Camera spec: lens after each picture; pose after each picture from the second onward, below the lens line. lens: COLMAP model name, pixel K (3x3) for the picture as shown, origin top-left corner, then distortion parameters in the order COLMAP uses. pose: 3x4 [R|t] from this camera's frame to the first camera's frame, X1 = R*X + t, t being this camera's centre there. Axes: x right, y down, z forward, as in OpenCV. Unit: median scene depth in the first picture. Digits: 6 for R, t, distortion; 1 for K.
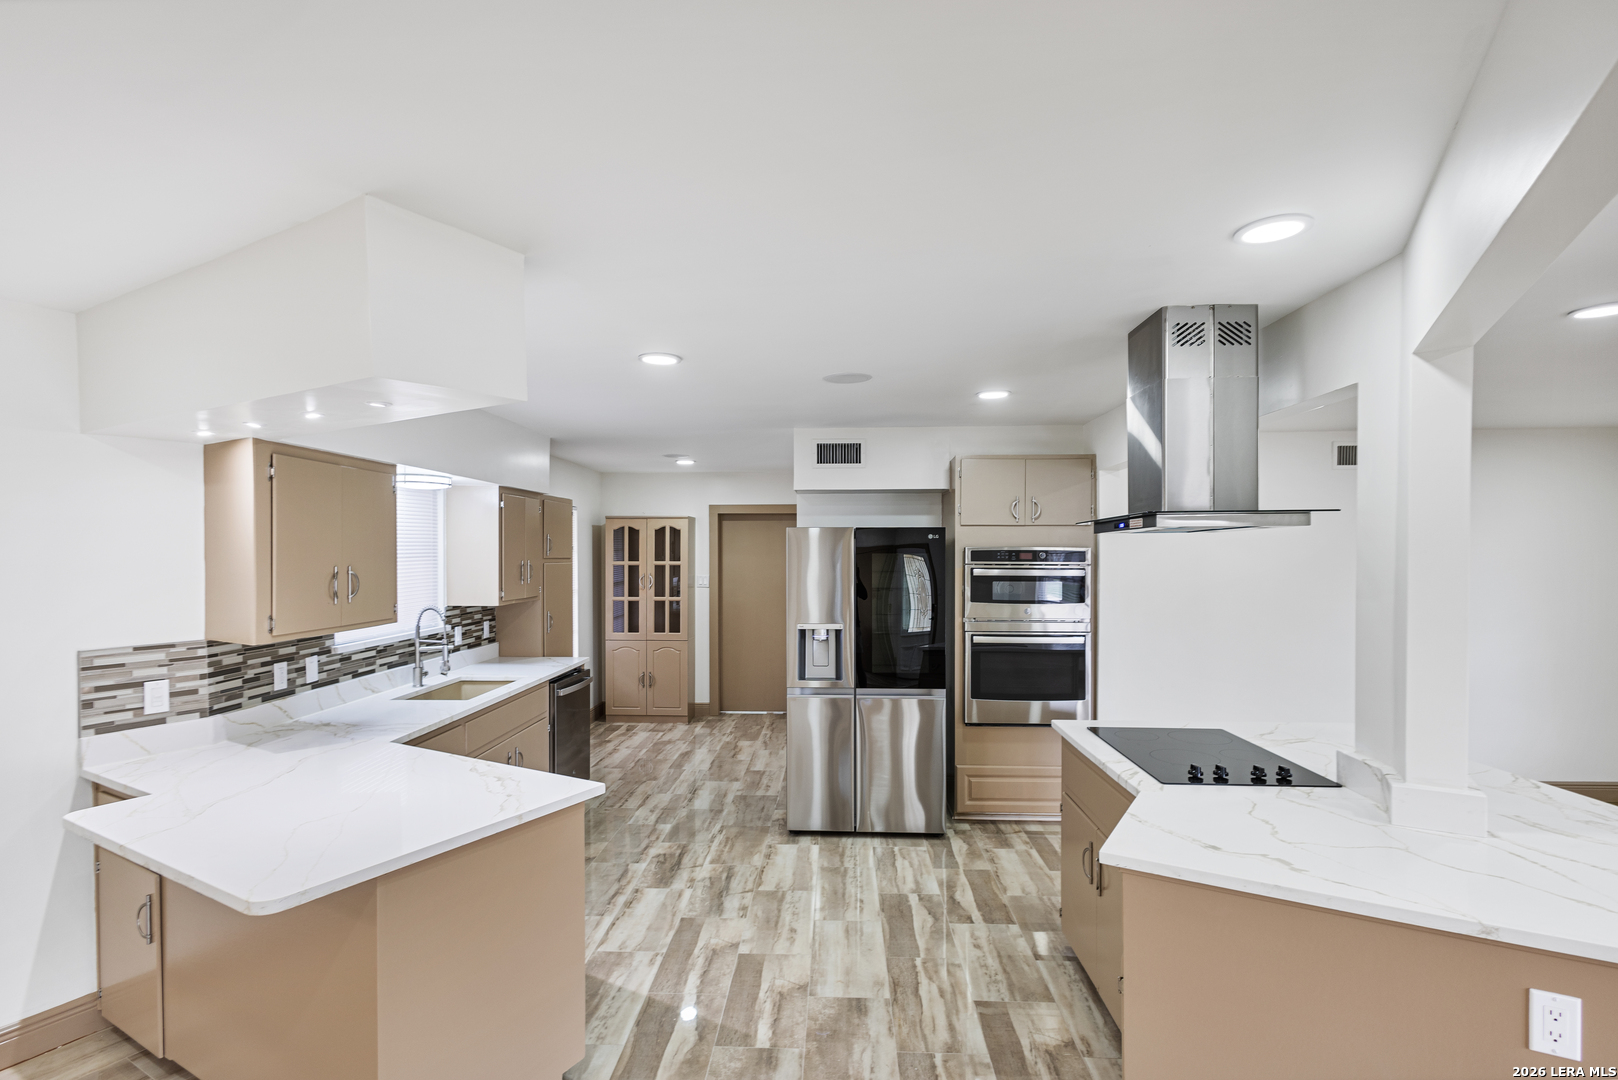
lens RADIAL K [[784.0, 0, 805.3], [0, 784.0, 546.4], [0, 0, 1]] dist [0.003718, -0.000087]
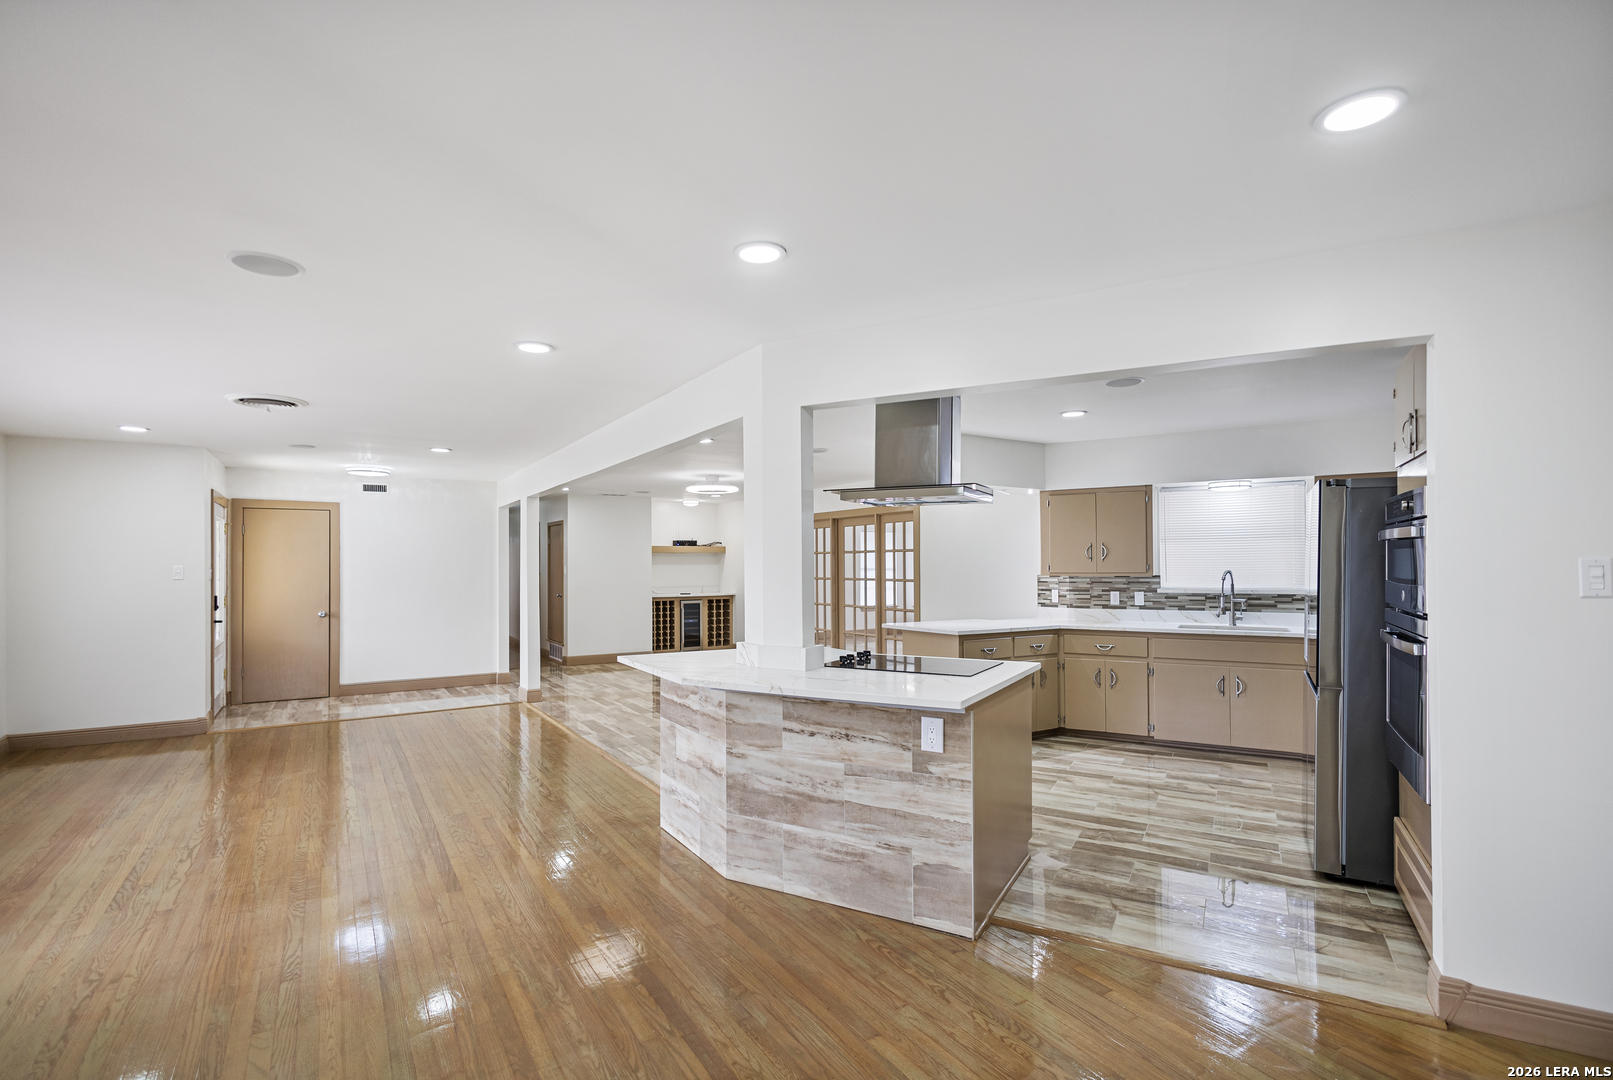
lens RADIAL K [[781.6, 0, 803.1], [0, 781.6, 547.7], [0, 0, 1]] dist [0.003718, -0.000087]
pose [[-0.448939, -0.010178, -0.893504, 1.358791], [0.011327, 0.999790, -0.017080, 0.056054], [0.893491, -0.017789, -0.448729, 1.085719]]
